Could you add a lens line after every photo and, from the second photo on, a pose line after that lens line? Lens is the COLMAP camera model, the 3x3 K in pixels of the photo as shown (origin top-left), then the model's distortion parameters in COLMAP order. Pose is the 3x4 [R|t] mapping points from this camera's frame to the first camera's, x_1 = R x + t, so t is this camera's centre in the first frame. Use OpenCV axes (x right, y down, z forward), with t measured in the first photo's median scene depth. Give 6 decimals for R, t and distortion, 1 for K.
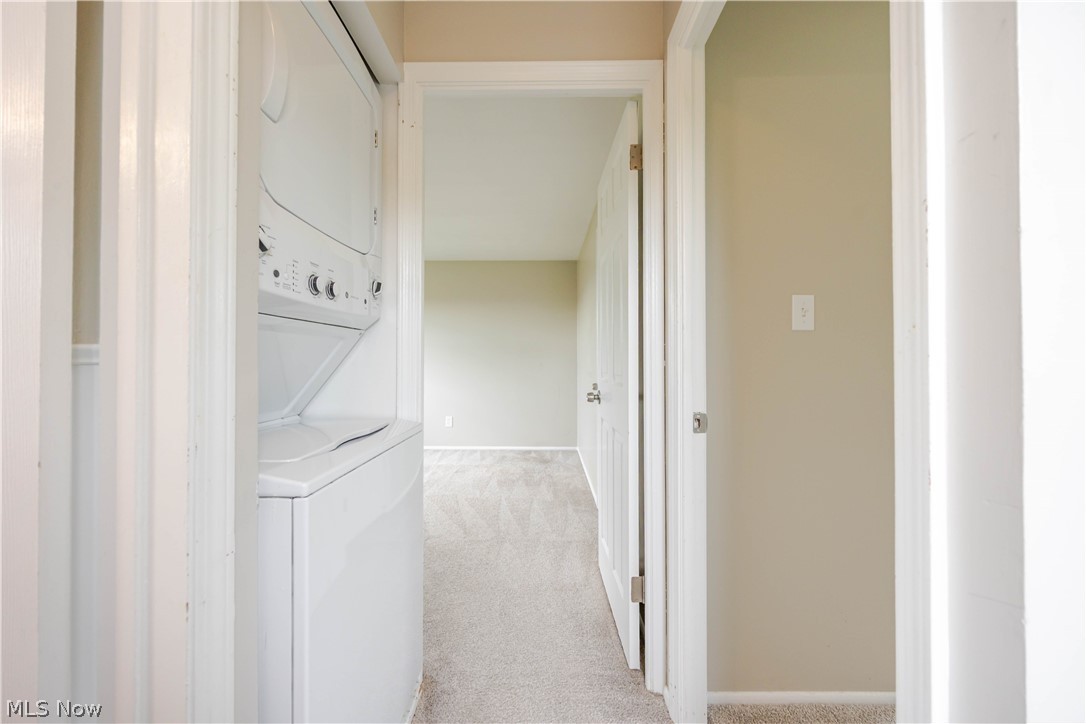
lens RADIAL K [[426.5, 0, 543.4], [0, 426.5, 359.5], [0, 0, 1]] dist [-0.005434, 0.000415]
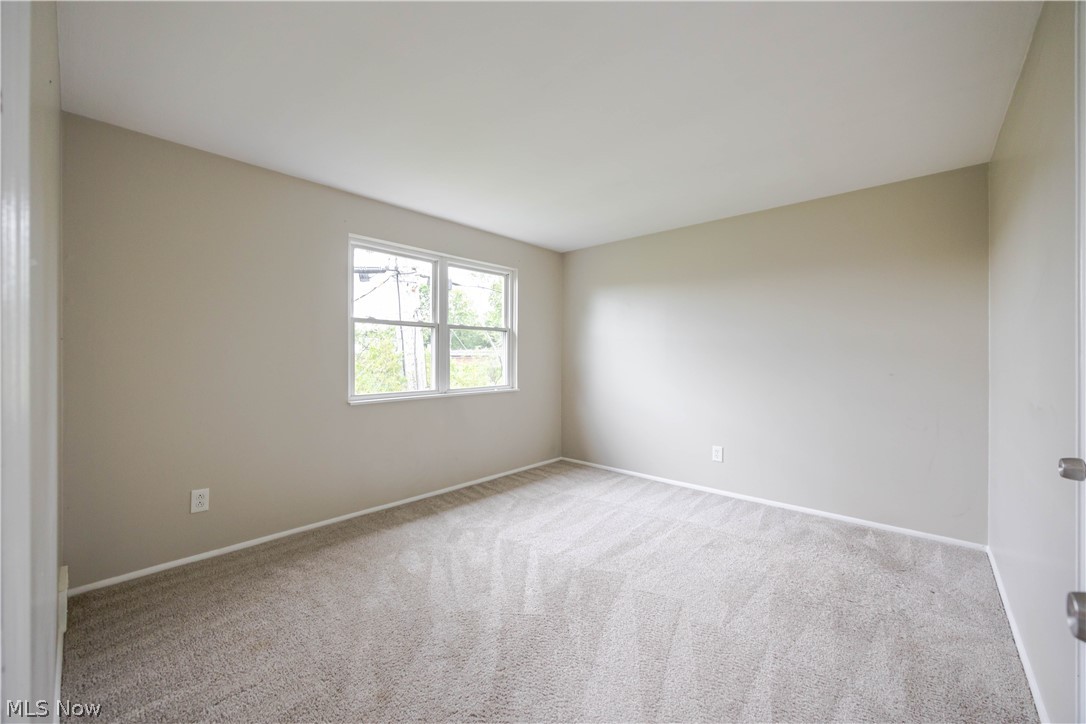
lens RADIAL K [[426.5, 0, 537.4], [0, 426.5, 359.1], [0, 0, 1]] dist [-0.005434, 0.000415]
pose [[0.742081, 0.003294, -0.670302, 0.025956], [0.000337, 0.999986, 0.005287, -0.011390], [0.670310, -0.004149, 0.742069, 0.353751]]
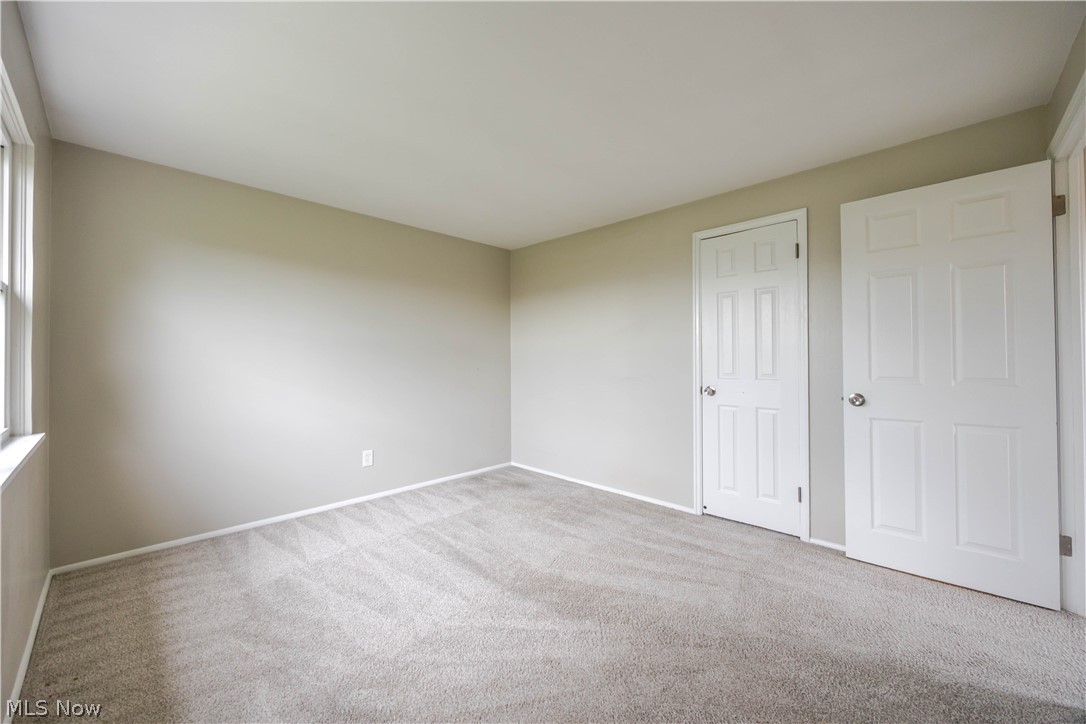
lens RADIAL K [[426.5, 0, 530.5], [0, 426.5, 359.3], [0, 0, 1]] dist [-0.005434, 0.000415]
pose [[0.691827, -0.004181, 0.722051, -0.611458], [0.001418, 0.999989, 0.004432, -0.009878], [-0.722062, -0.002042, 0.691826, 0.431825]]
